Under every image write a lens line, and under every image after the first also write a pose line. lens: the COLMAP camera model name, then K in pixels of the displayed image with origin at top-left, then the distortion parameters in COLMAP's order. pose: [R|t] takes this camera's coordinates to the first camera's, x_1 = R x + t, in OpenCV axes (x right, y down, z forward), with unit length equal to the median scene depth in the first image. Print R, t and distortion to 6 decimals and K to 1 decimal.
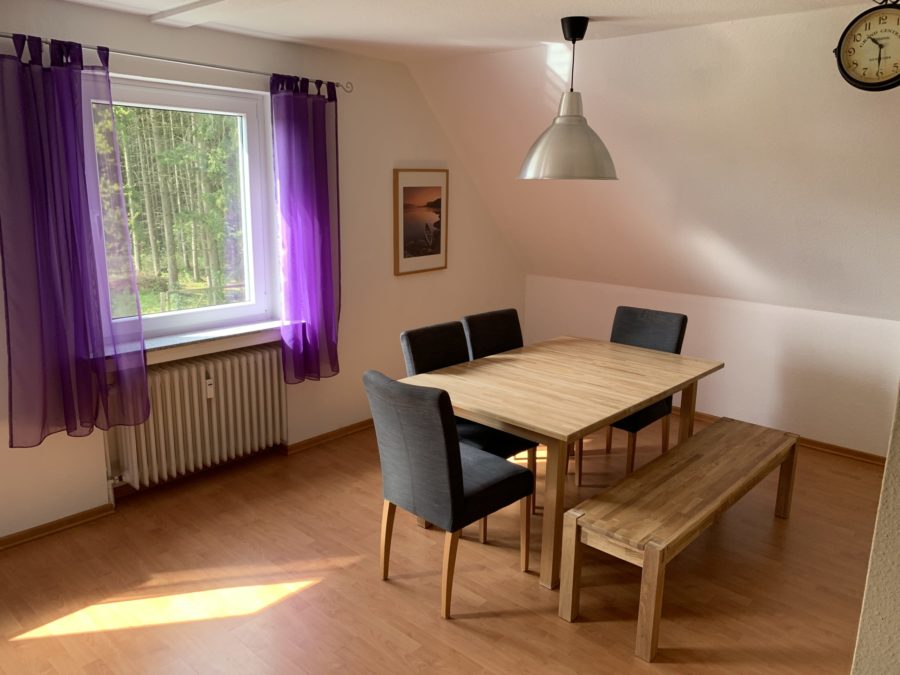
lens RADIAL K [[688.9, 0, 447.6], [0, 688.9, 336.0], [0, 0, 1]] dist [0.025628, -0.005107]
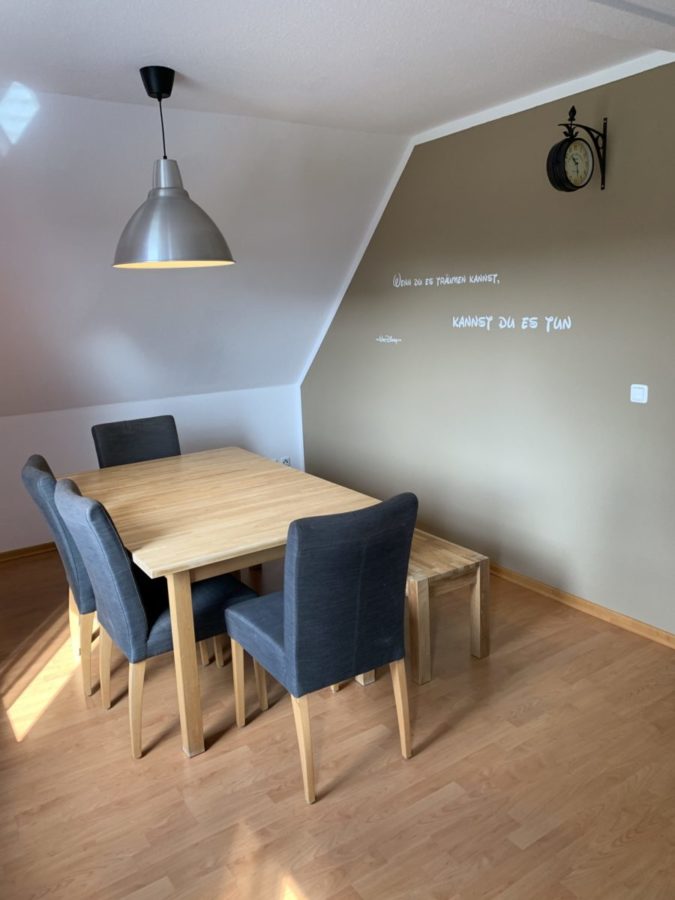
lens RADIAL K [[688.9, 0, 335.6], [0, 688.9, 445.3], [0, 0, 1]] dist [0.025628, -0.005107]
pose [[0.245125, -0.232408, 0.941223, -0.631947], [0.262284, 0.950536, 0.166400, -0.110691], [-0.933339, 0.206079, 0.293957, 0.629872]]
